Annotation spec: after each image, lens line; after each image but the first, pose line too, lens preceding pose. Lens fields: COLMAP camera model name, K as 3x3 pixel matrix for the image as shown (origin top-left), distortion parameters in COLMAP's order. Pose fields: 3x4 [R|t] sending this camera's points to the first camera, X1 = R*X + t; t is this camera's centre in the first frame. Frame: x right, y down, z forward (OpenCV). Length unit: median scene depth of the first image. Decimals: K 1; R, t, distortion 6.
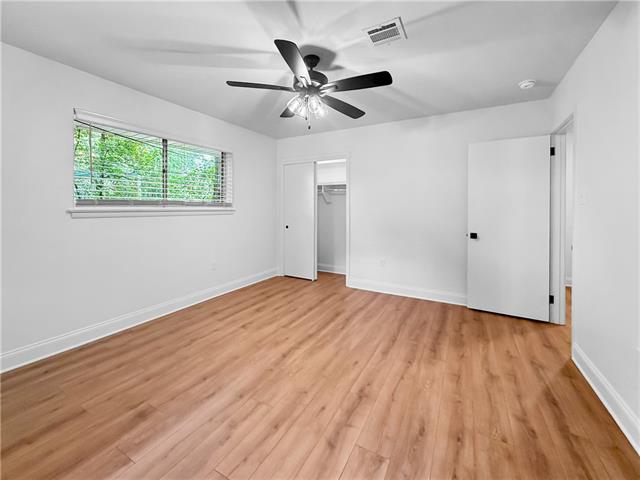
lens RADIAL K [[253.1, 0, 320.0], [0, 253.1, 240.0], [0, 0, 1]] dist [-0.000387, -0.000210]
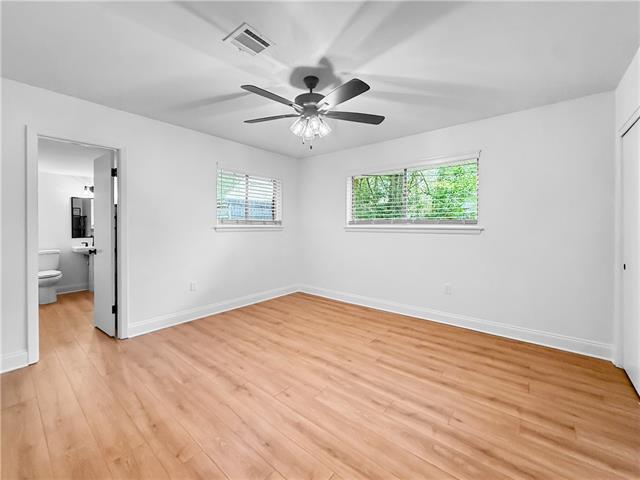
lens RADIAL K [[266.5, 0, 318.1], [0, 266.5, 225.6], [0, 0, 1]] dist [-0.002477, -0.000471]
pose [[-0.163485, -0.002711, -0.986542, 1.027307], [-0.128009, 0.991601, 0.018488, -0.137176], [0.978206, 0.129308, -0.162458, 1.150175]]
